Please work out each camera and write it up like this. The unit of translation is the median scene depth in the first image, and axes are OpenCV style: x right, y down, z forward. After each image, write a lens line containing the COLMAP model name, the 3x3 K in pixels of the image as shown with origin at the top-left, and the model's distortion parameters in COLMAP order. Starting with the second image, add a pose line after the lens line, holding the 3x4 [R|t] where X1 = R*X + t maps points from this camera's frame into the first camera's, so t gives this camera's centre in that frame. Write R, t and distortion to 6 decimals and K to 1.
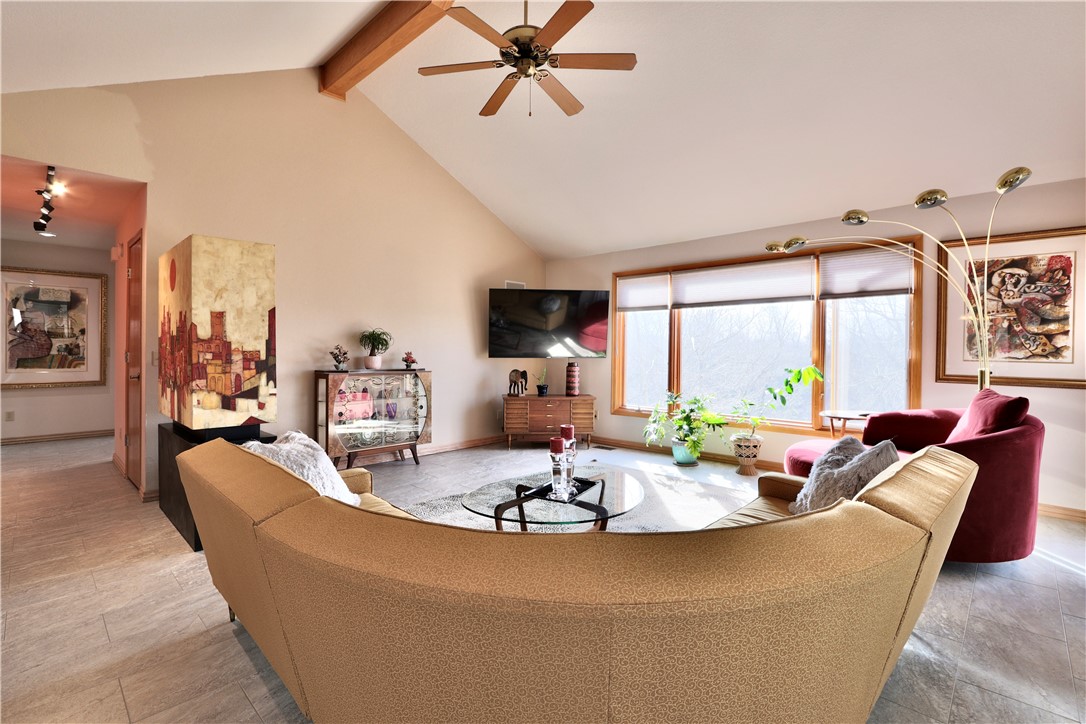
lens RADIAL K [[518.1, 0, 537.9], [0, 518.1, 353.9], [0, 0, 1]] dist [0.001309, 0.000208]
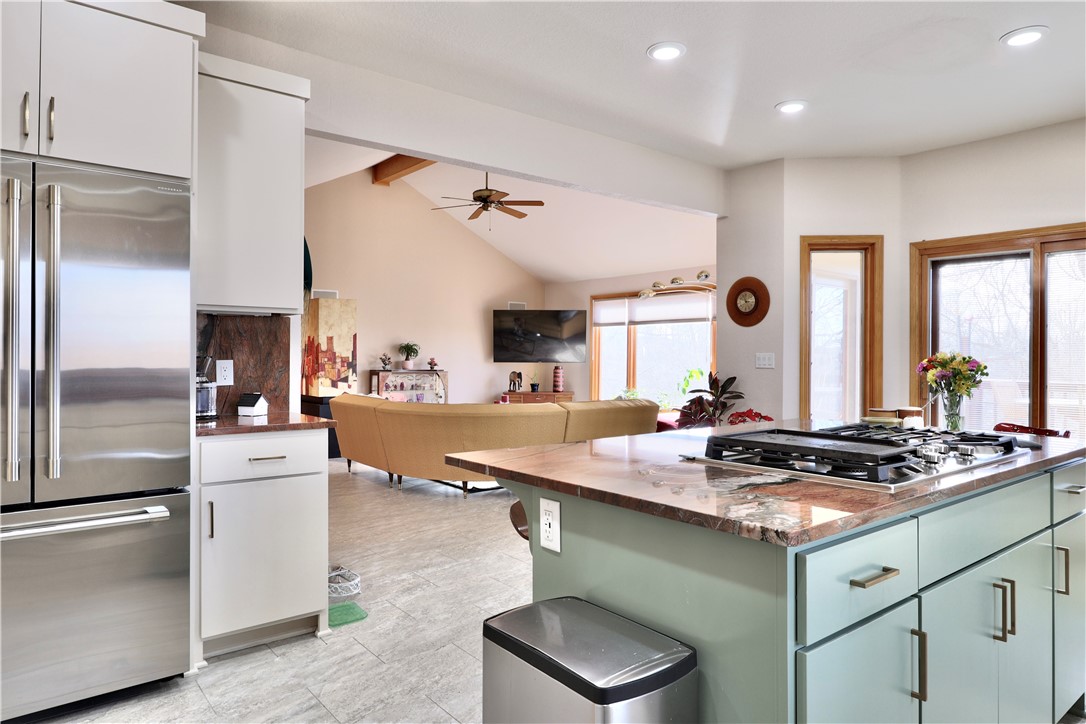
lens RADIAL K [[676.3, 0, 541.9], [0, 676.3, 356.7], [0, 0, 1]] dist [-0.005326, 0.002090]
pose [[0.993604, 0.000427, -0.112919, 0.261596], [-0.001207, 0.999976, -0.006842, 0.005662], [0.112914, 0.006934, 0.993581, -0.815145]]
